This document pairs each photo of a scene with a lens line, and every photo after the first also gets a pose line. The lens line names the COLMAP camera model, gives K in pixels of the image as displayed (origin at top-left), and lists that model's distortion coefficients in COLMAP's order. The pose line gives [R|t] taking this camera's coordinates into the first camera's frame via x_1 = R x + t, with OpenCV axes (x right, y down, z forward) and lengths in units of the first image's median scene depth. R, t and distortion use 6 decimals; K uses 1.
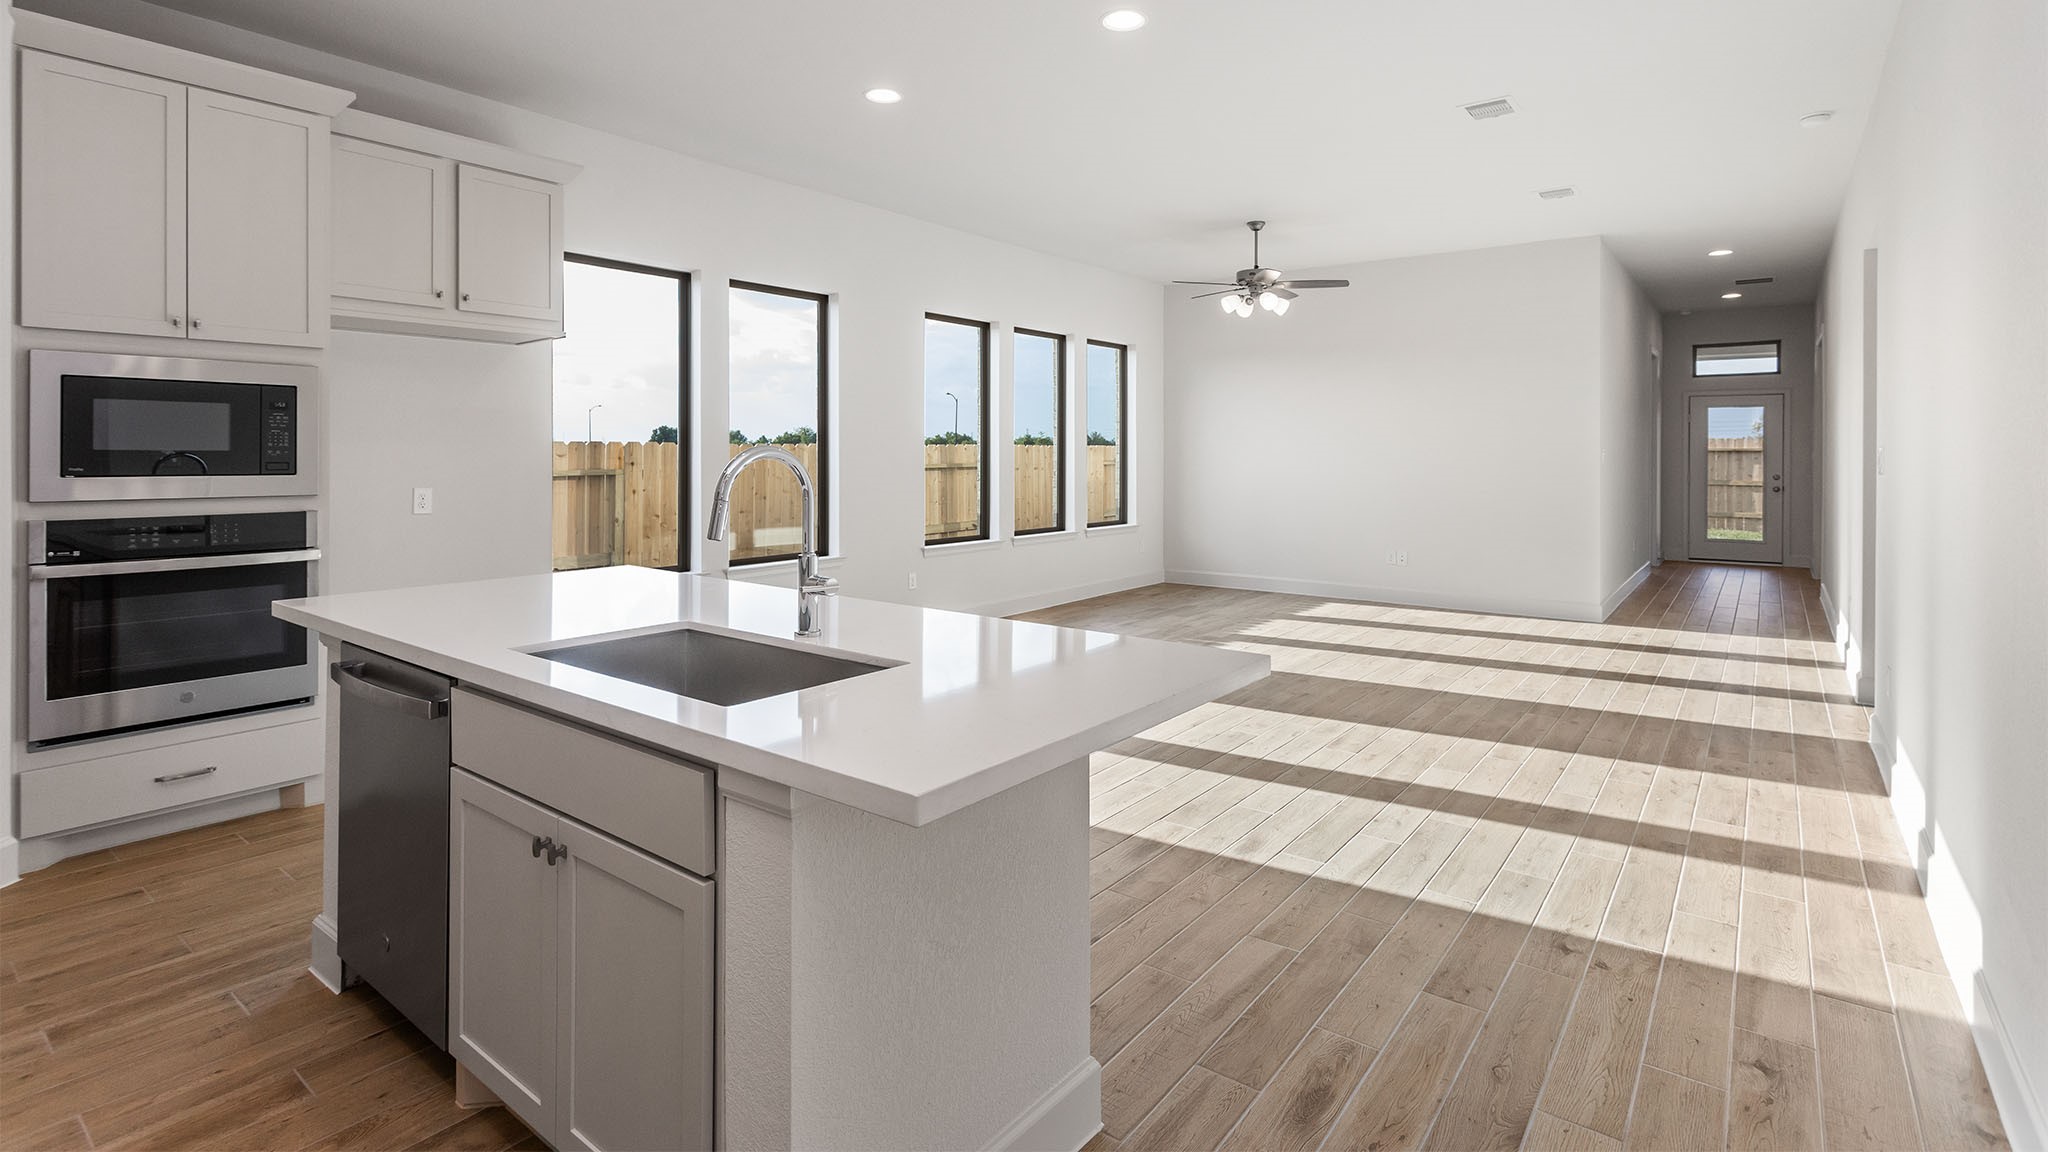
lens RADIAL K [[955.8, 0, 1026.7], [0, 955.8, 454.5], [0, 0, 1]] dist [-0.004223, 0.000536]
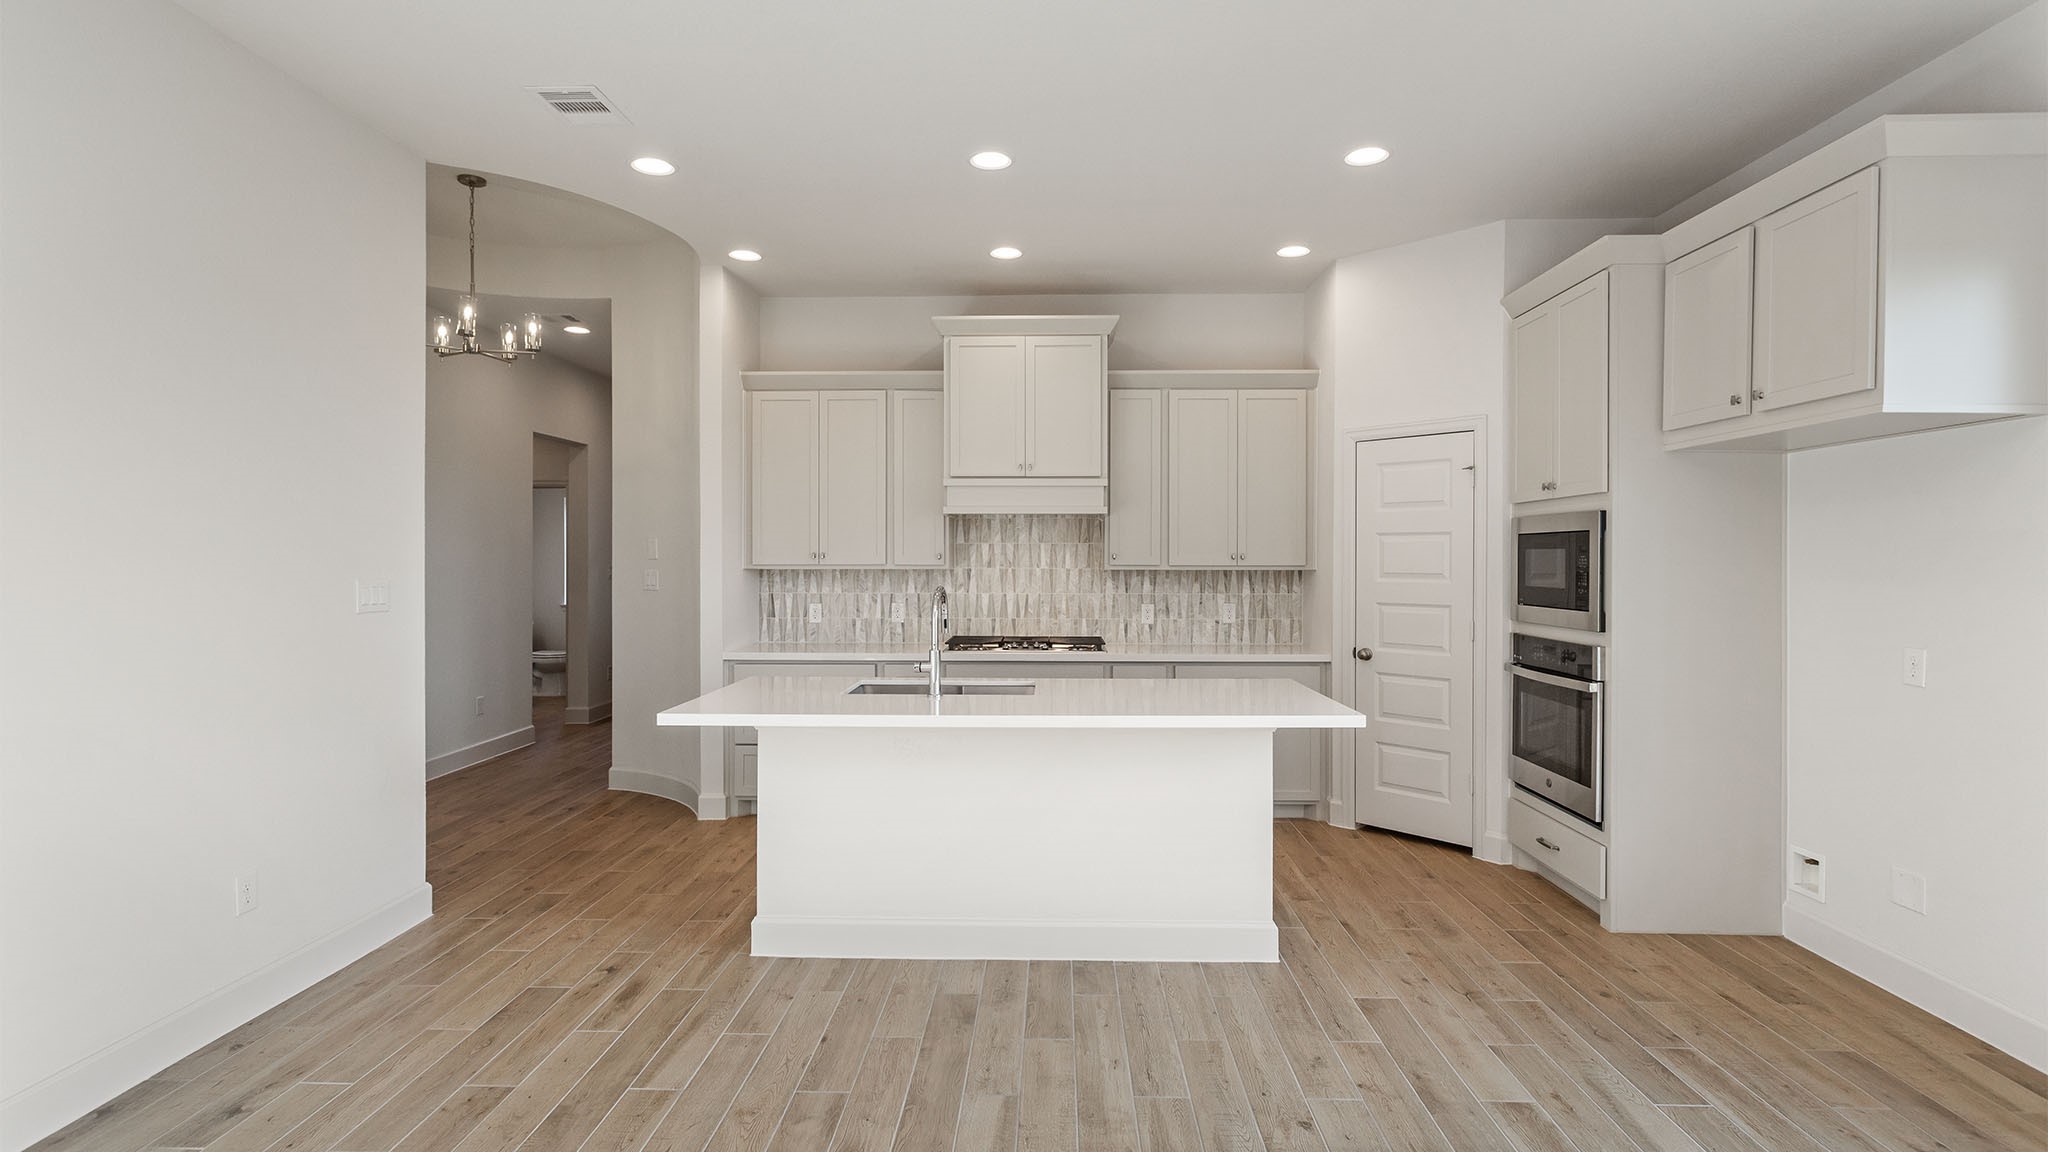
lens RADIAL K [[955.8, 0, 1027.2], [0, 955.8, 560.1], [0, 0, 1]] dist [-0.004223, 0.000536]
pose [[-0.809053, -0.003552, -0.587725, 0.204659], [-0.003724, 0.999993, -0.000918, -0.017835], [0.587723, 0.001446, -0.809061, 0.781509]]
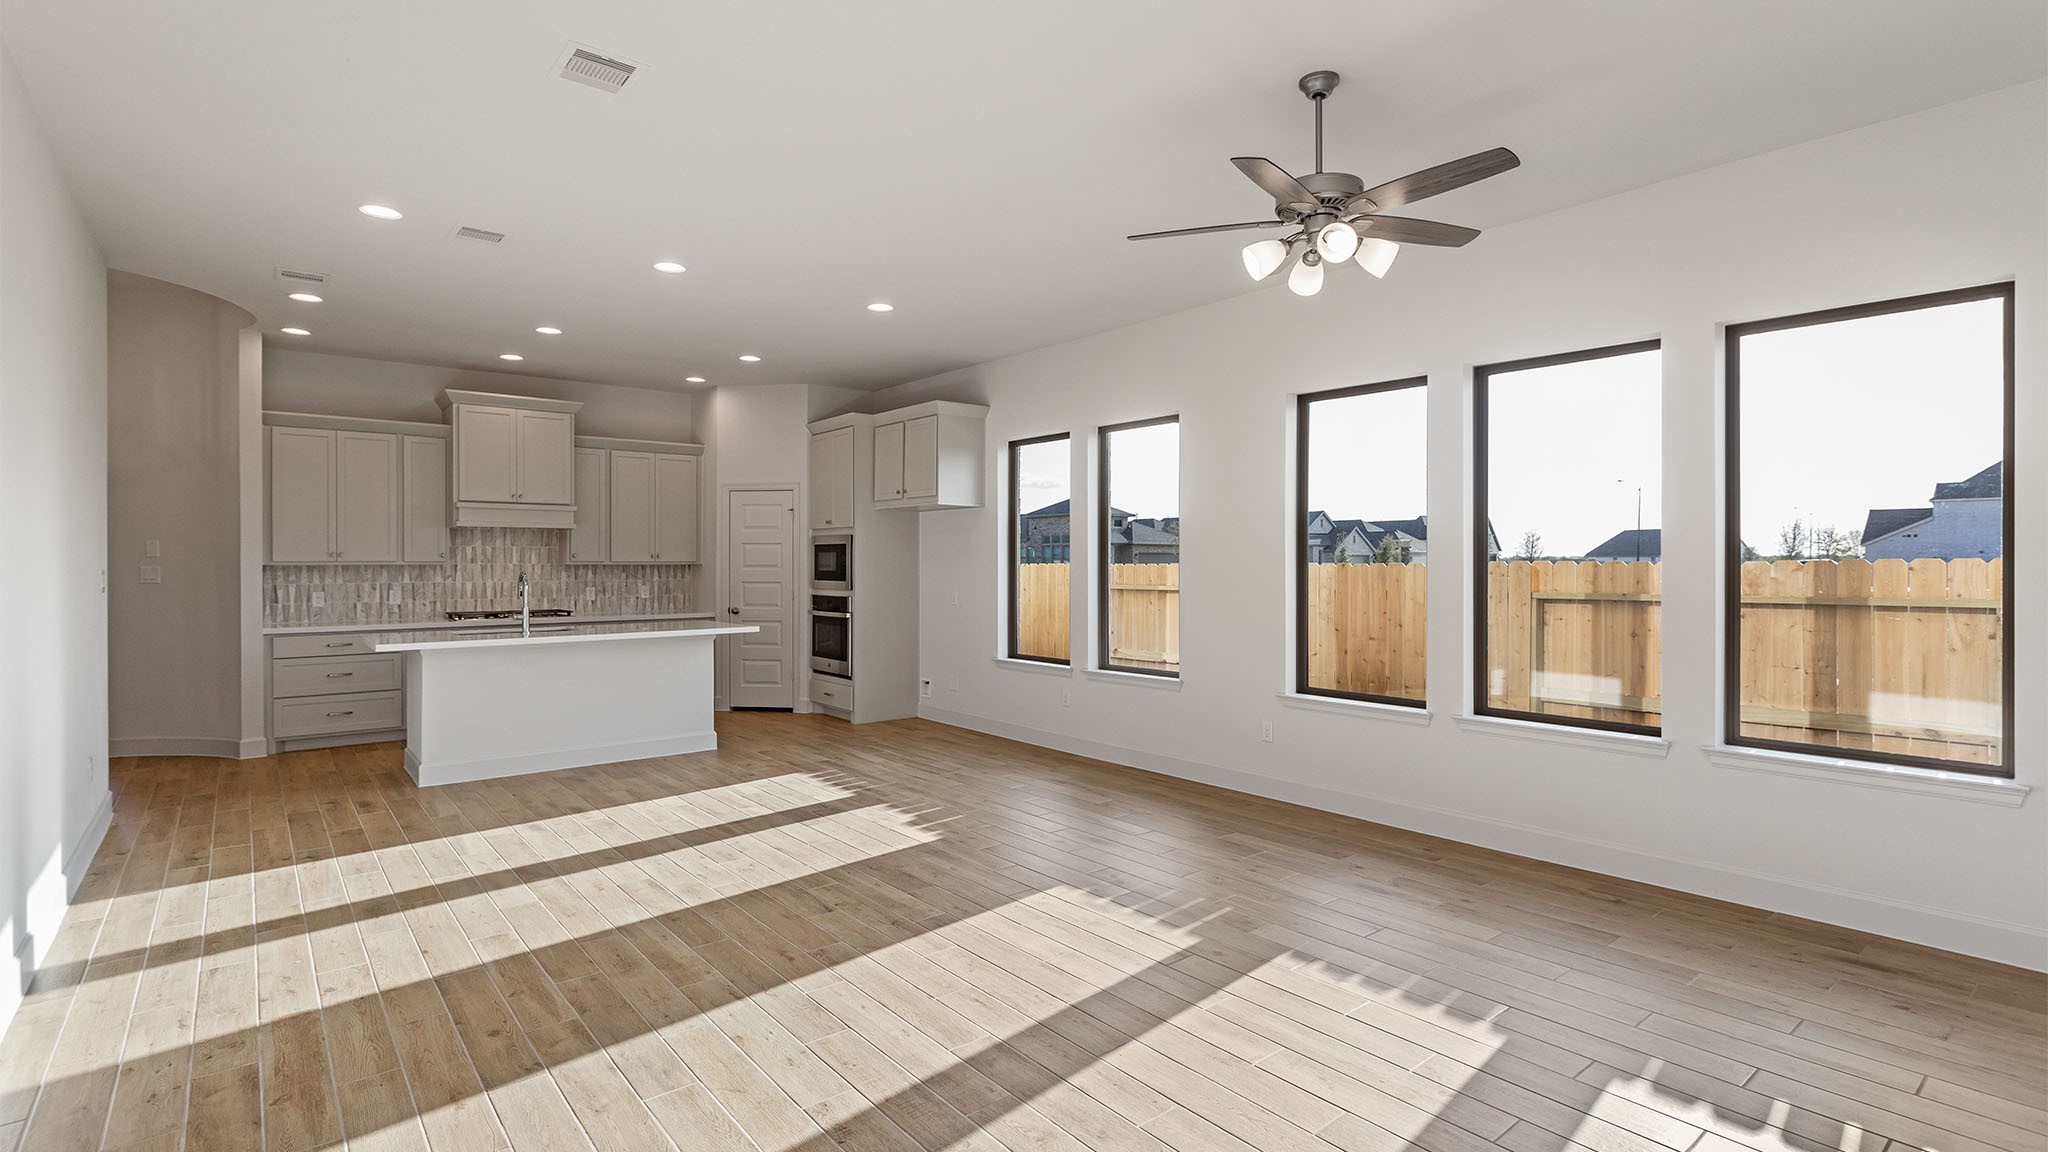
lens RADIAL K [[955.8, 0, 1028.5], [0, 955.8, 563.4], [0, 0, 1]] dist [-0.004223, 0.000536]
pose [[-0.217296, -0.000458, -0.976106, 0.760804], [-0.000772, 1.000000, -0.000298, -0.011872], [0.976105, 0.000689, -0.217296, 1.019907]]
